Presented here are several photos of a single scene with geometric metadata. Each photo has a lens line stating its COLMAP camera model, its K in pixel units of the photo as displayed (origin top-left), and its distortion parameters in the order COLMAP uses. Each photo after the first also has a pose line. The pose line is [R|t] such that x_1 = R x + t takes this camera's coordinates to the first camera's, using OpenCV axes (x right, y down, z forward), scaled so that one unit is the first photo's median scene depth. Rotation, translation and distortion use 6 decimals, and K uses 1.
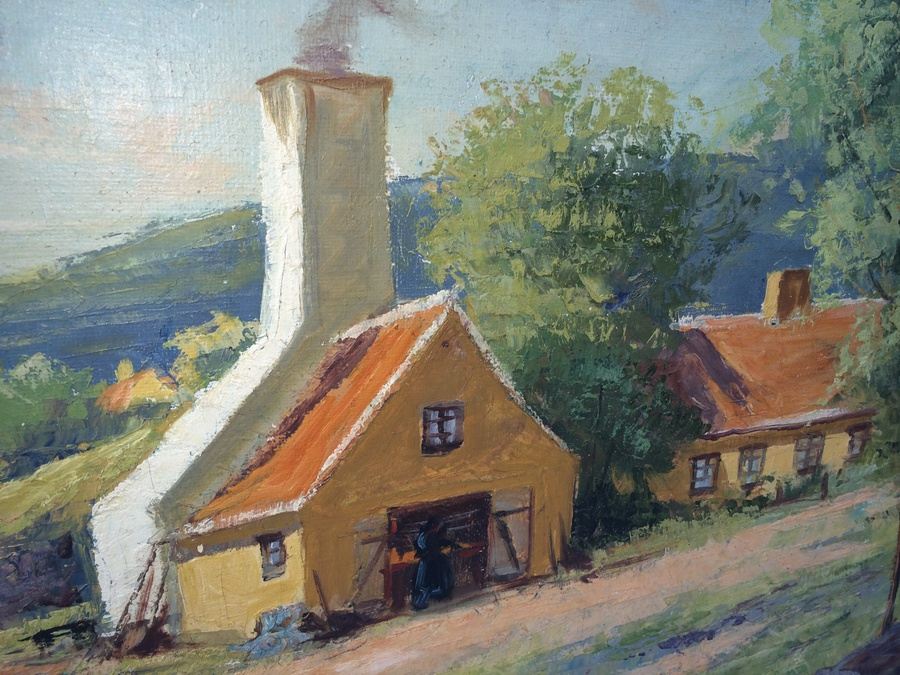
lens RADIAL K [[792.7, 0, 448.6], [0, 792.7, 336.7], [0, 0, 1]] dist [0.070758, -0.107632]
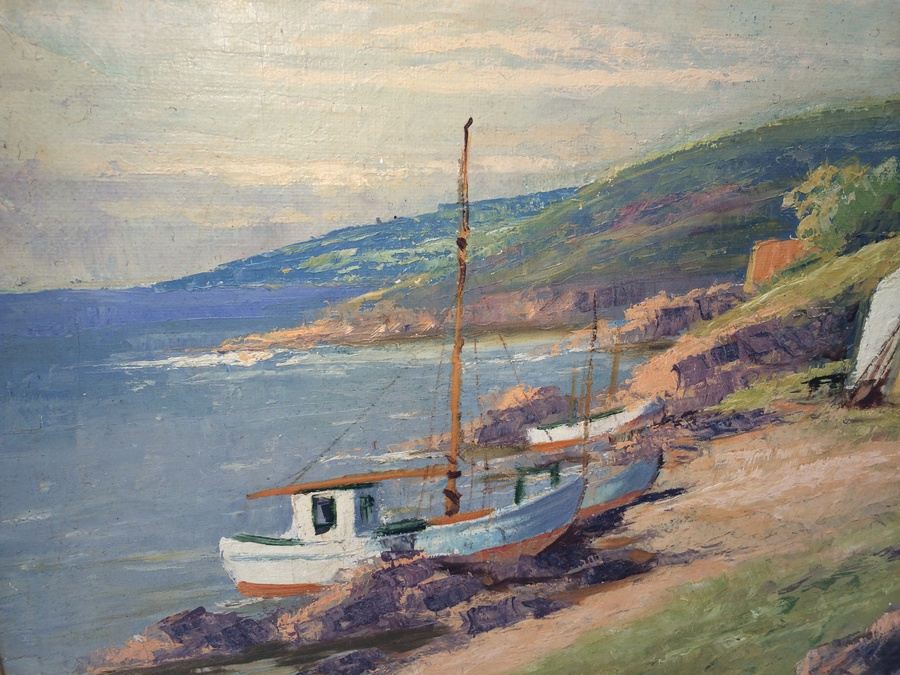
lens RADIAL K [[792.7, 0, 447.8], [0, 792.7, 335.5], [0, 0, 1]] dist [0.070758, -0.107632]
pose [[0.991519, 0.050981, -0.119549, -0.839073], [-0.040422, 0.995198, 0.089142, 0.177801], [0.123519, -0.083554, 0.988818, -0.339590]]
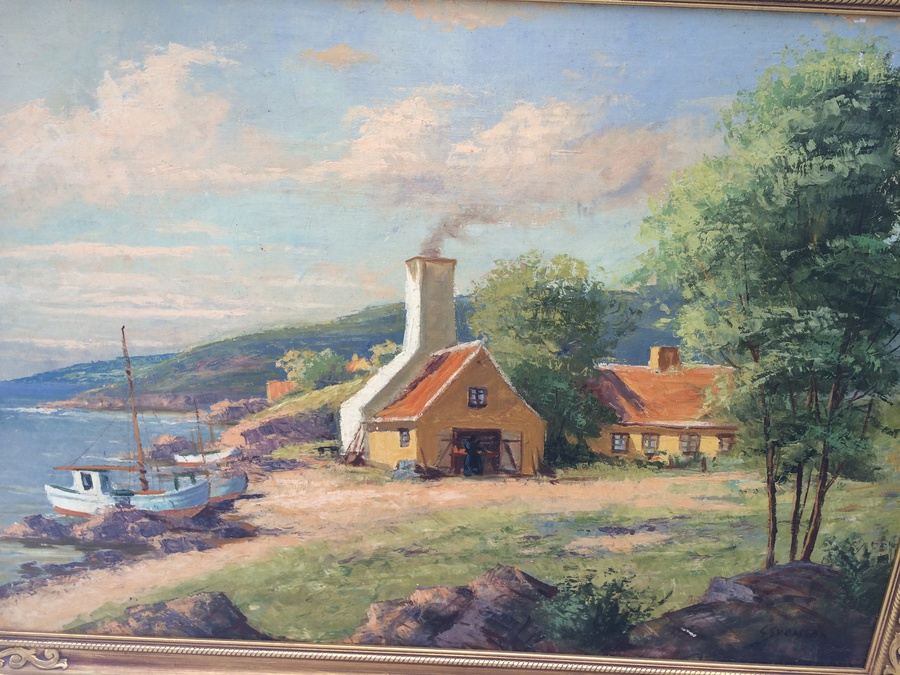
lens RADIAL K [[792.7, 0, 452.1], [0, 792.7, 338.1], [0, 0, 1]] dist [0.070758, -0.107632]
pose [[0.919315, 0.115439, -0.376210, 0.780054], [-0.111127, 0.993251, 0.033224, -0.127551], [0.377506, 0.011264, 0.925939, -1.193567]]
